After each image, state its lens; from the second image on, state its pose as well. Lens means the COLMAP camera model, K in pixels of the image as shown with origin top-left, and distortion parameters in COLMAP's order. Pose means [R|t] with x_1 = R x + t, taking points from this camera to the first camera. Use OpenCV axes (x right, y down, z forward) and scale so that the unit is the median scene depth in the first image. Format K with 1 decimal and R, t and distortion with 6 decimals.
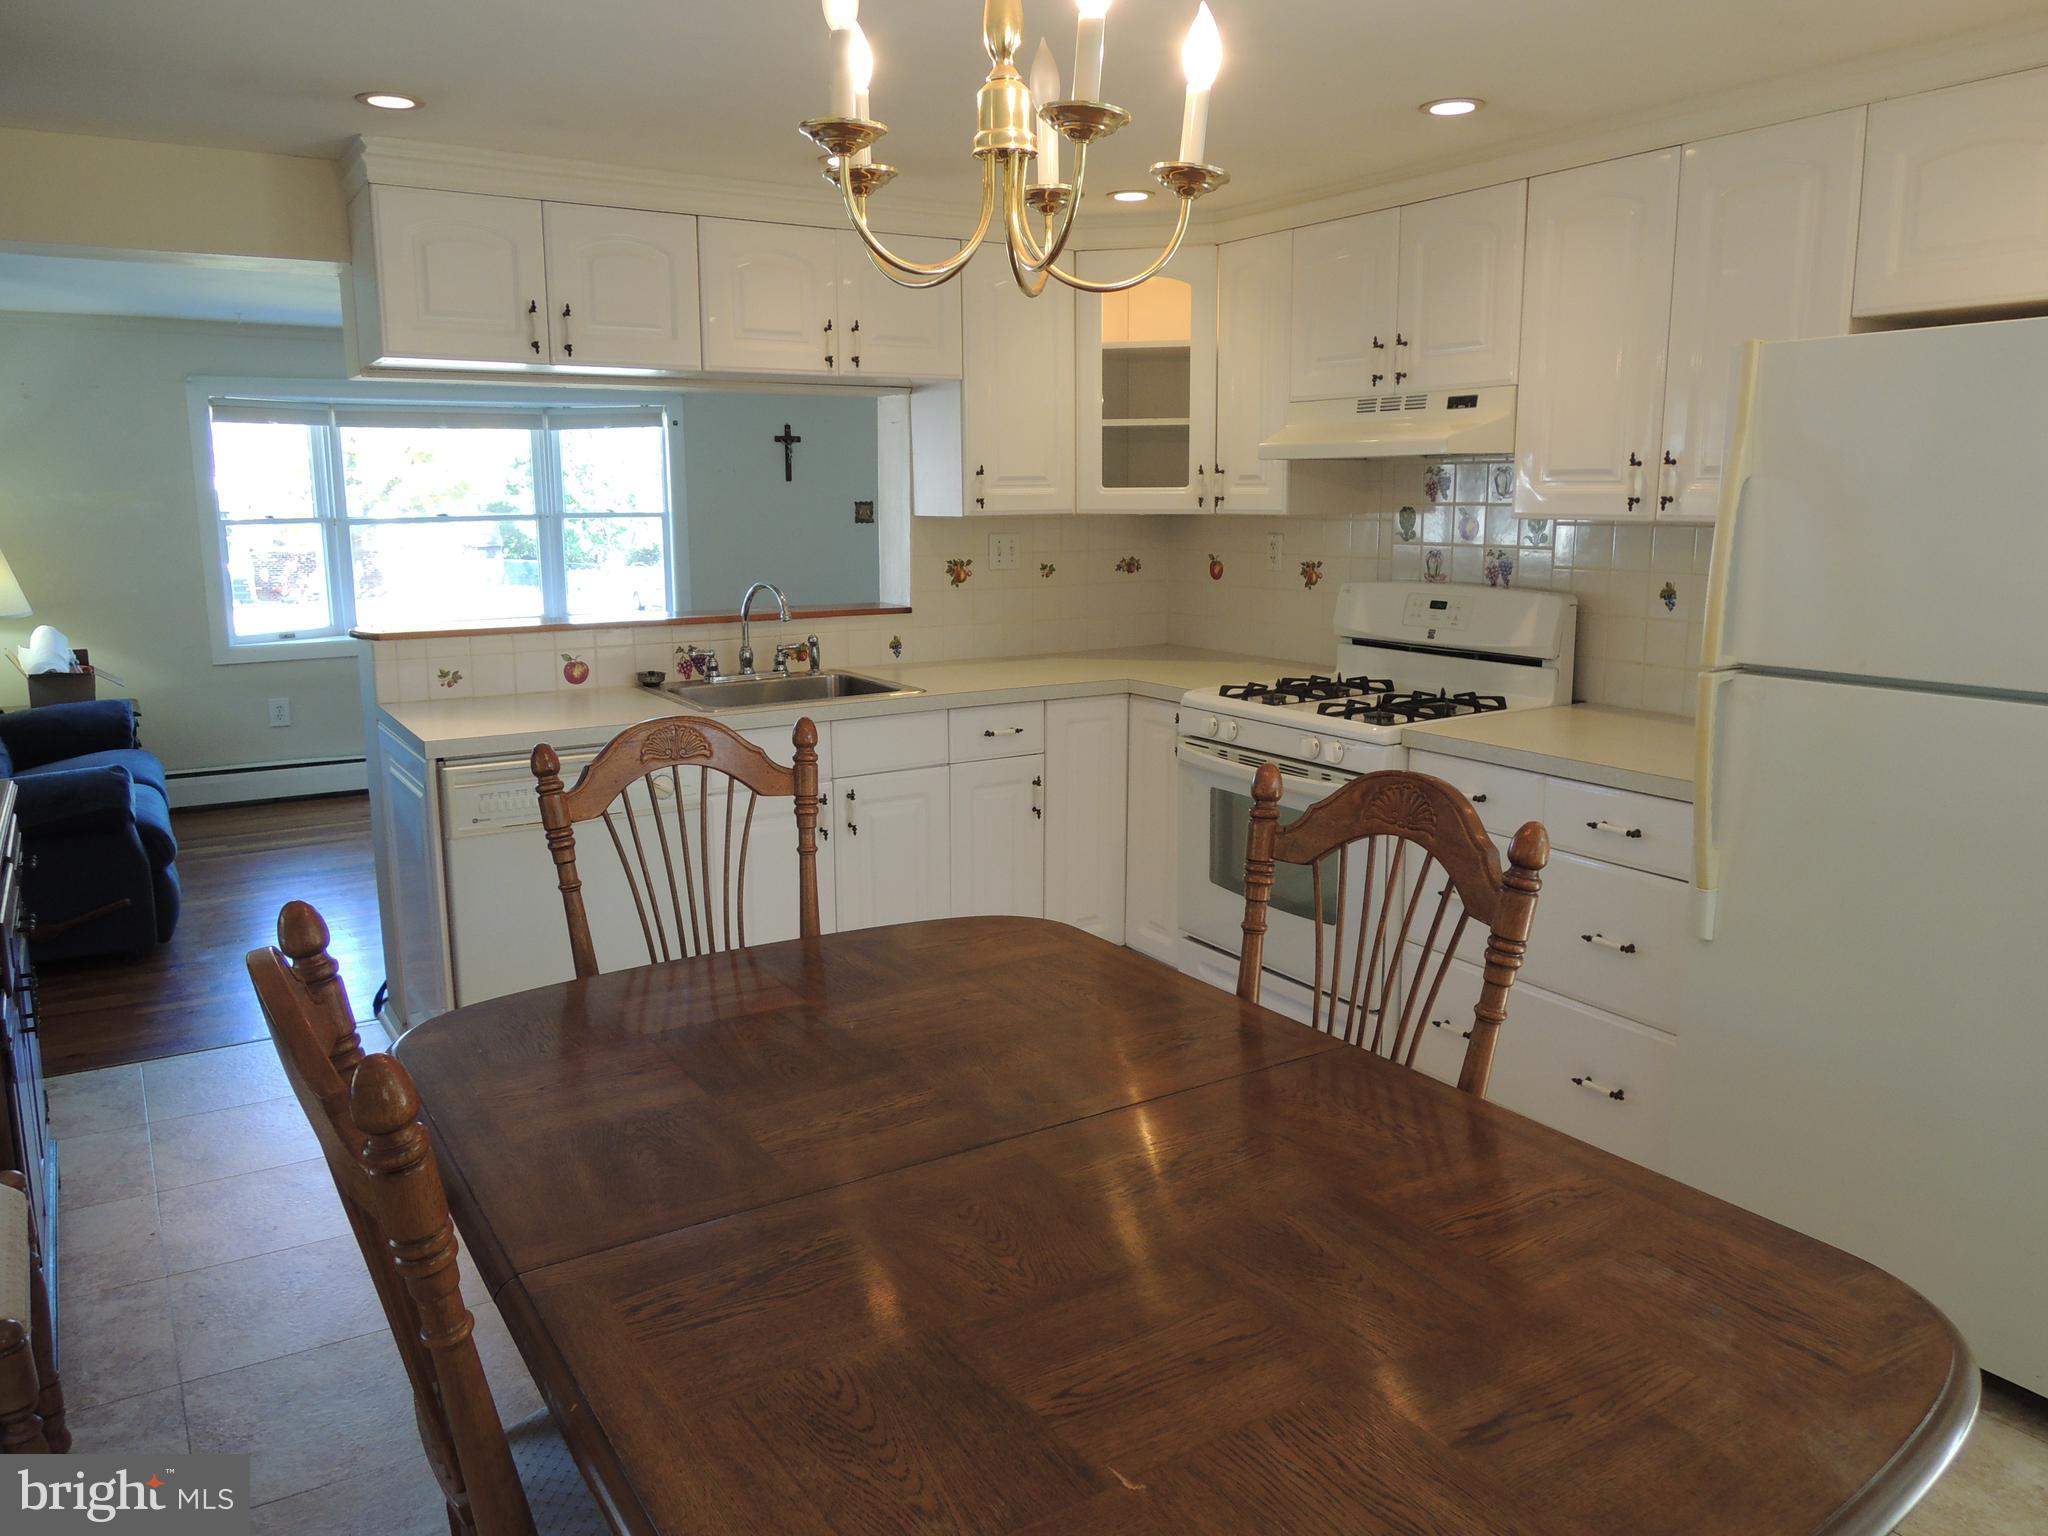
lens RADIAL K [[1466.6, 0, 1024.0], [0, 1466.6, 768.0], [0, 0, 1]] dist [-0.026095, 0.005755]
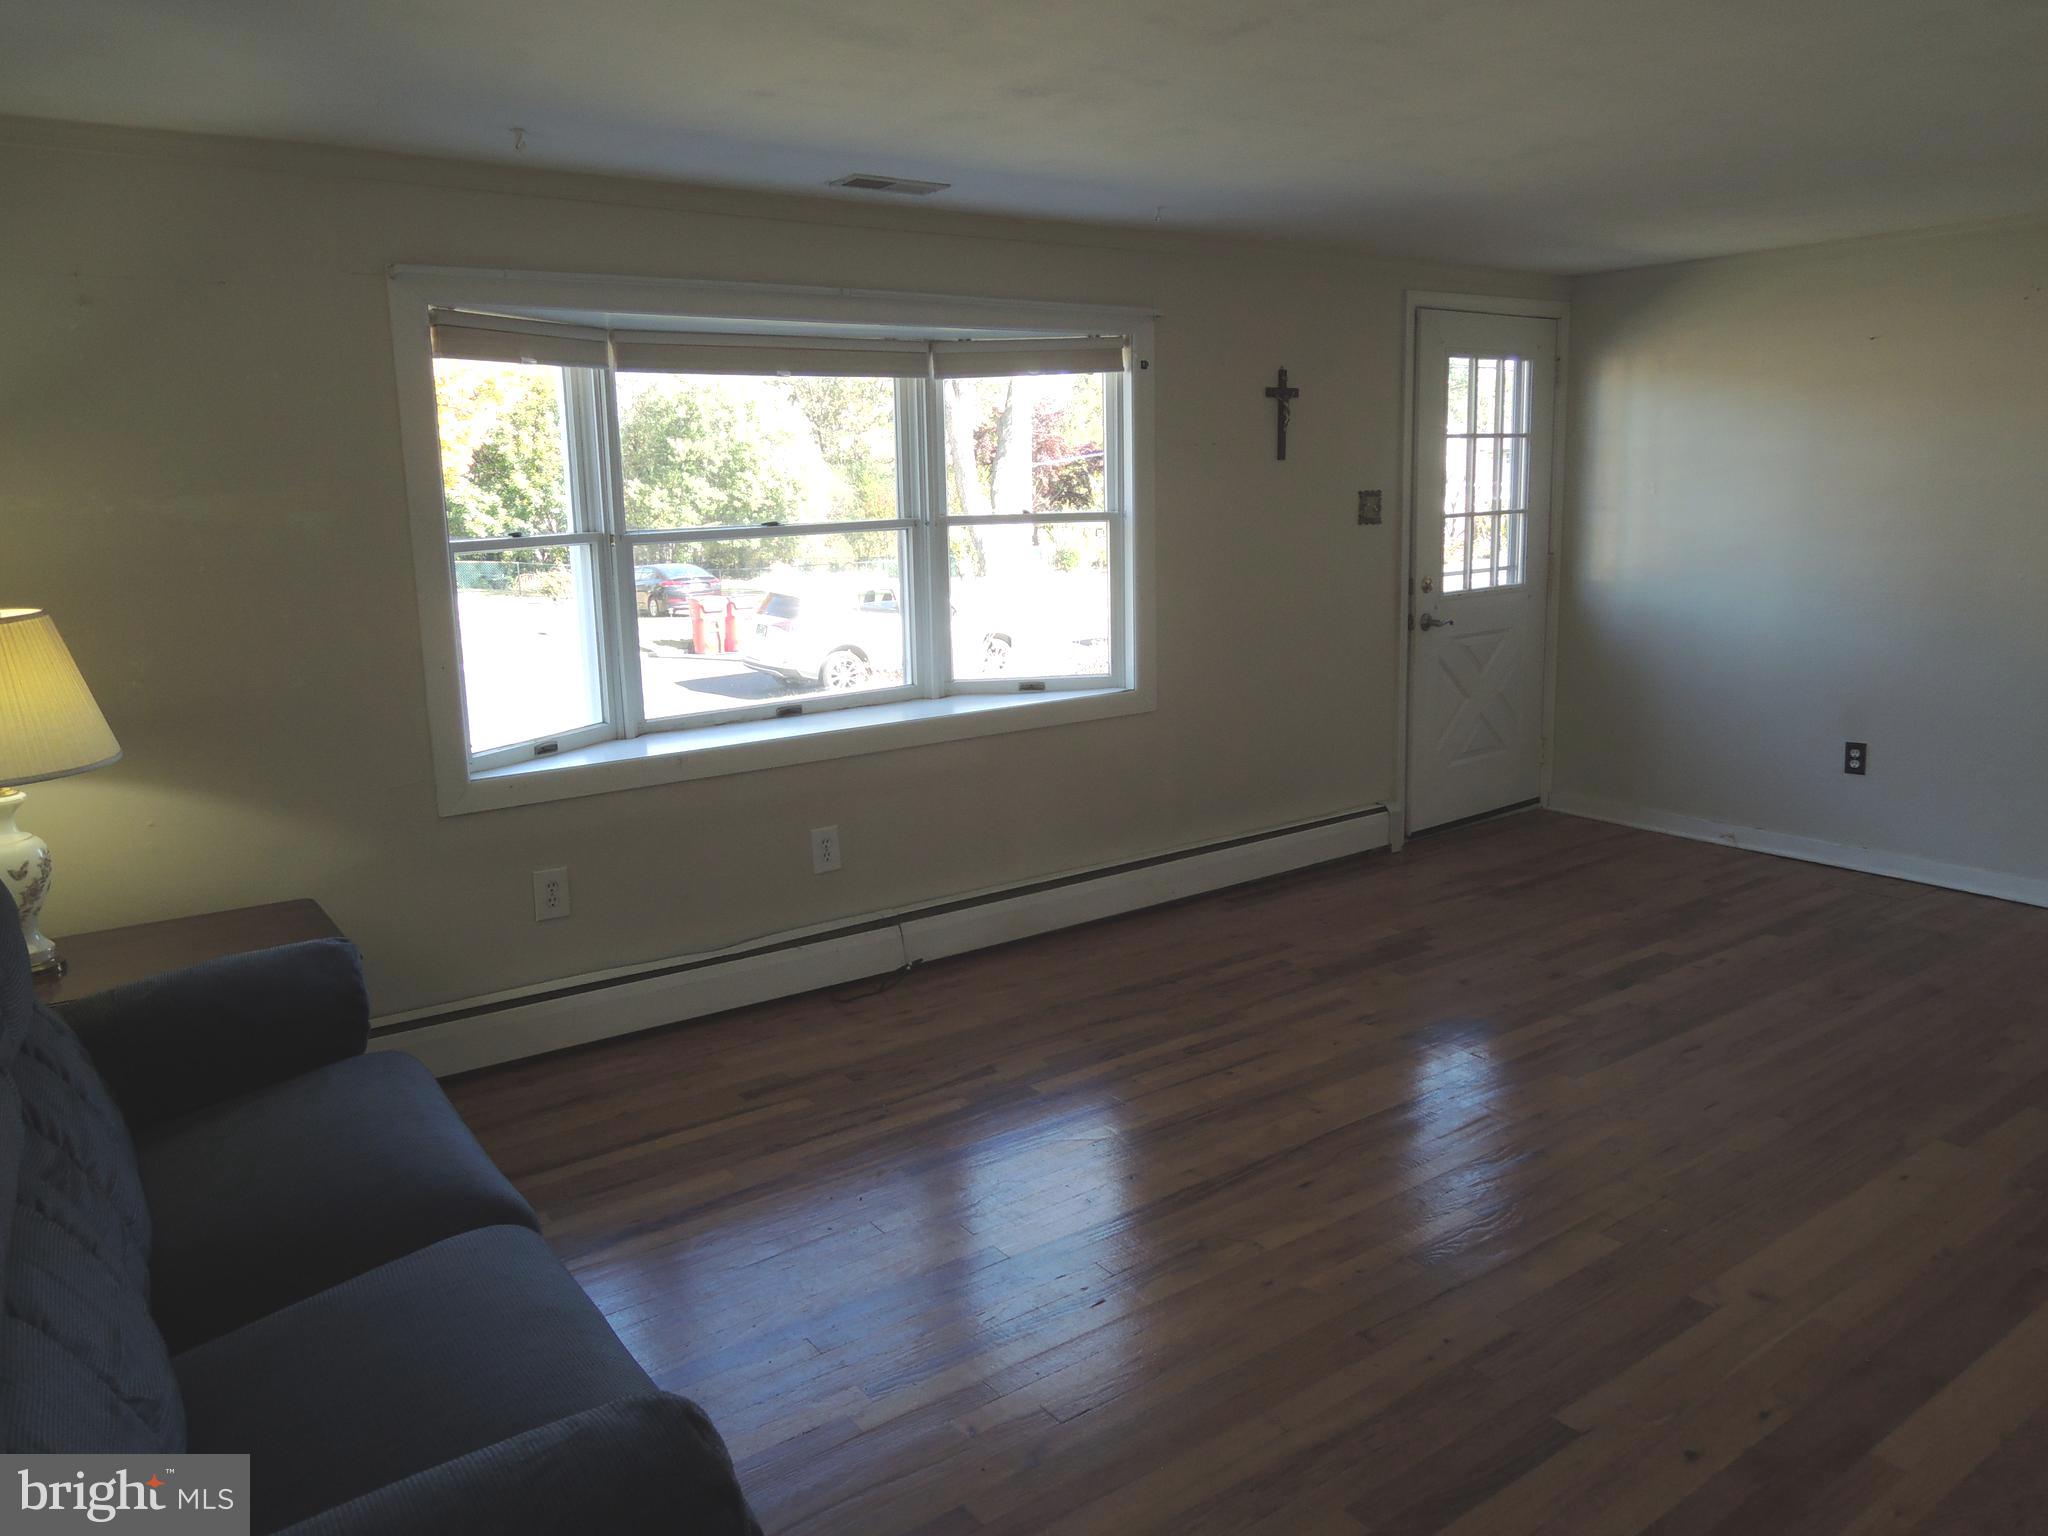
lens RADIAL K [[1466.6, 0, 1024.0], [0, 1466.6, 768.0], [0, 0, 1]] dist [-0.026095, 0.005755]
pose [[0.997978, -0.028149, 0.056980, -0.610275], [0.027600, 0.999565, 0.010393, -0.144259], [-0.057248, -0.008800, 0.998321, 0.743349]]
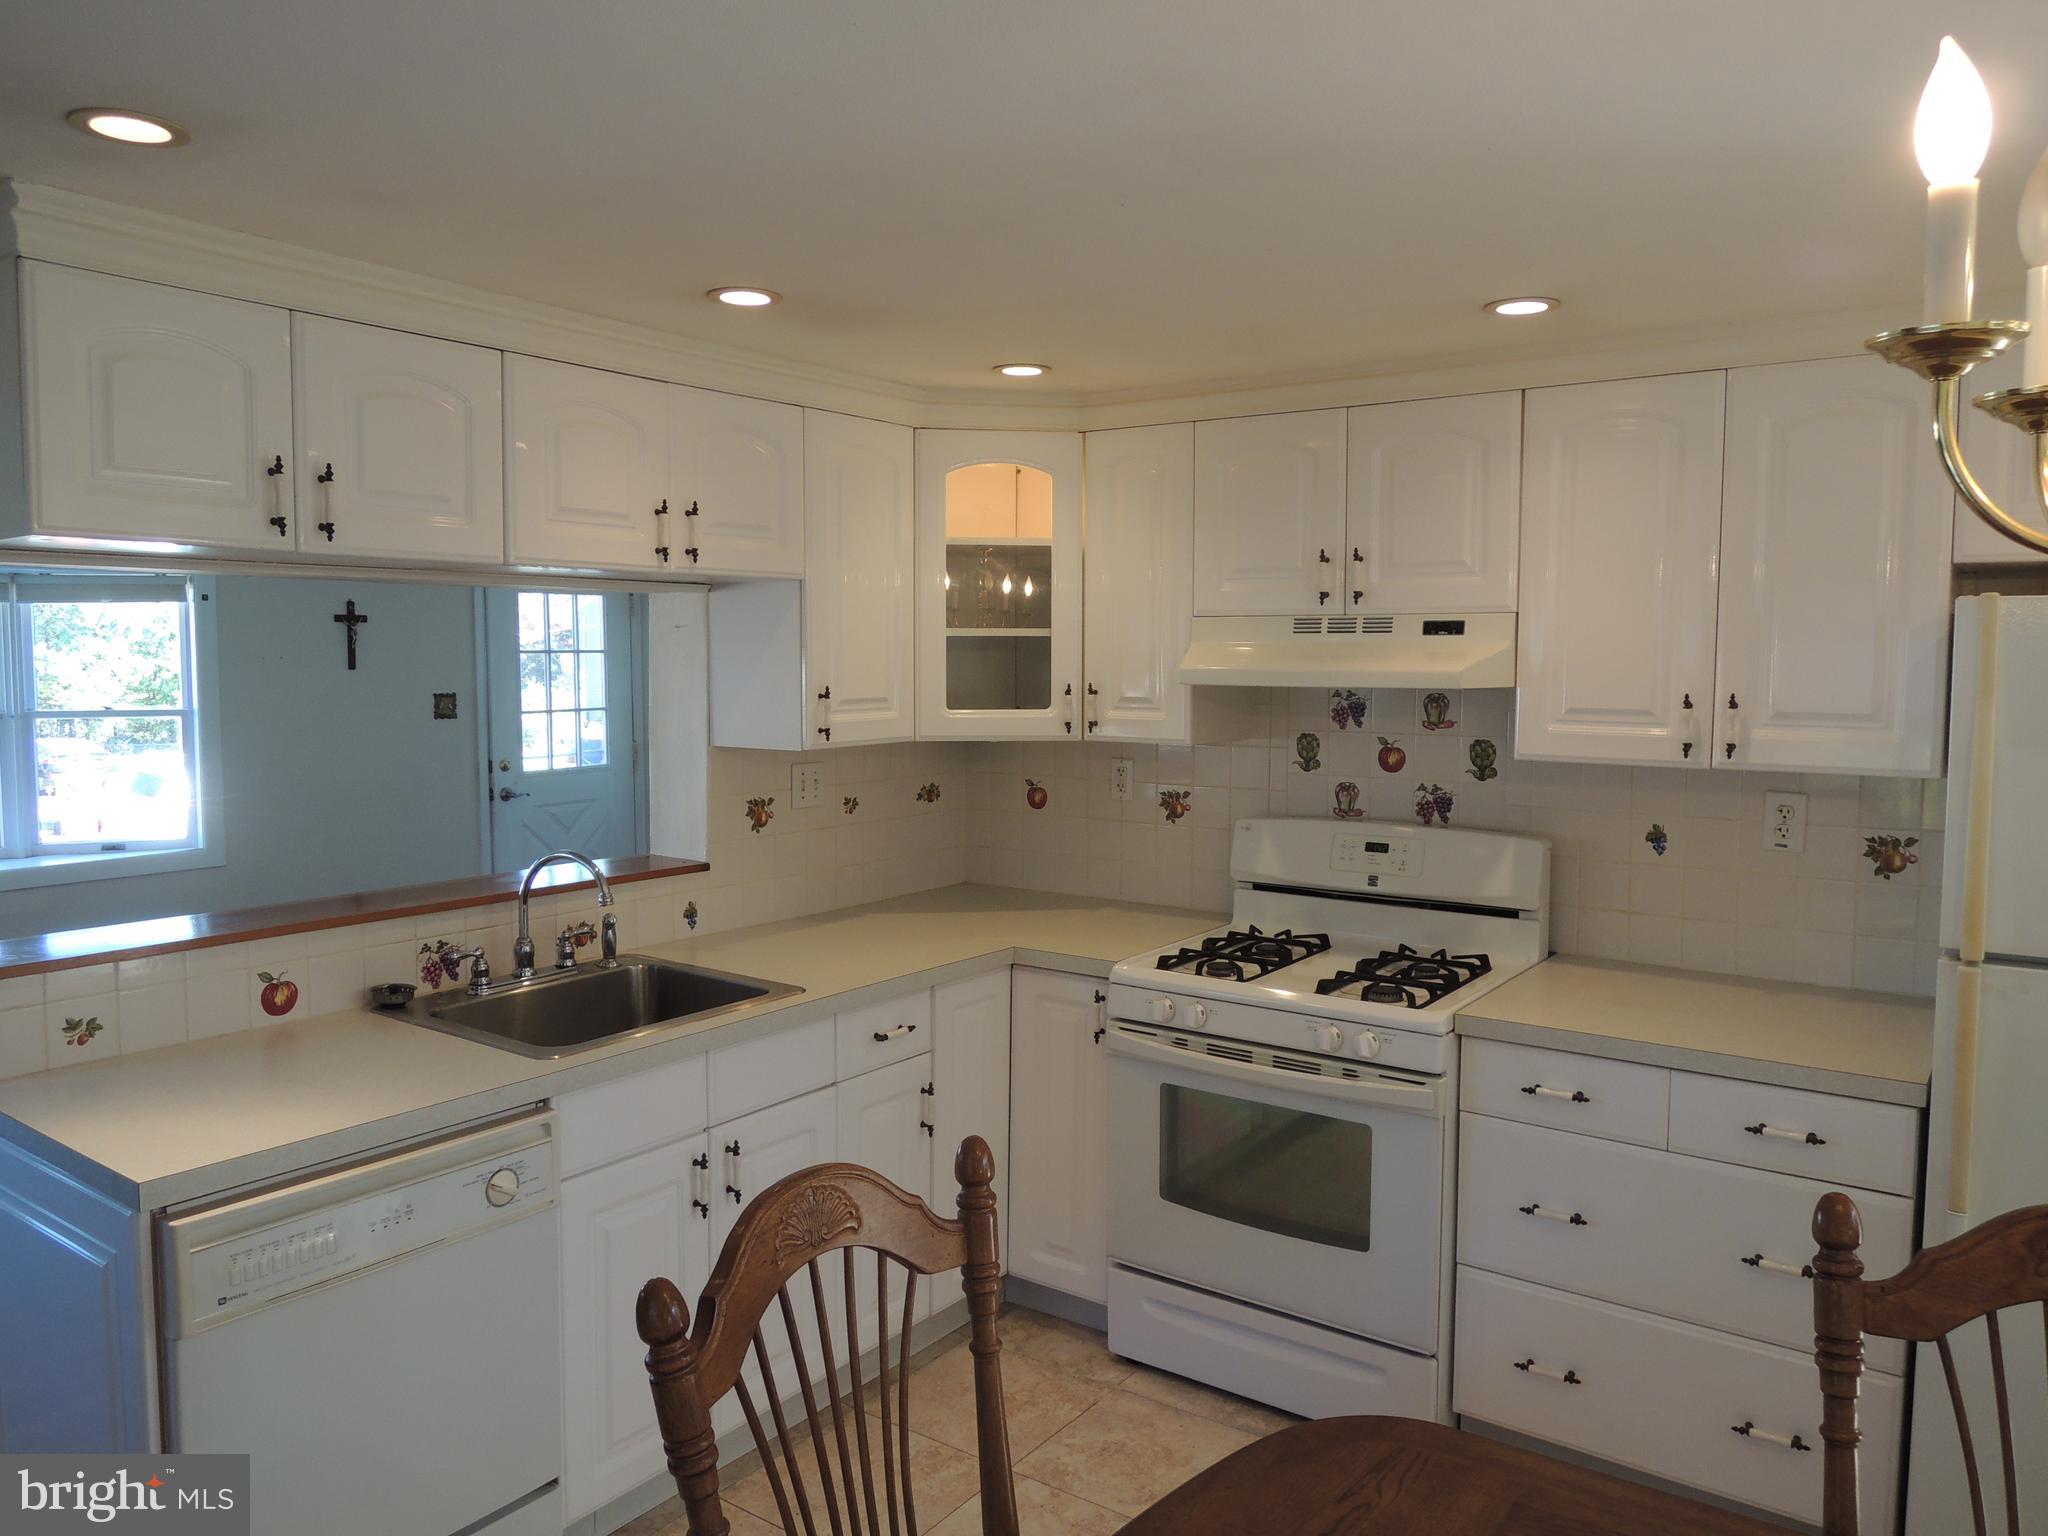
lens RADIAL K [[1466.6, 0, 1024.0], [0, 1466.6, 768.0], [0, 0, 1]] dist [-0.026095, 0.005755]
pose [[0.928110, -0.020876, 0.371721, -0.229402], [0.060530, 0.993604, -0.095331, -0.083306], [-0.367353, 0.110978, 0.923437, 0.243870]]
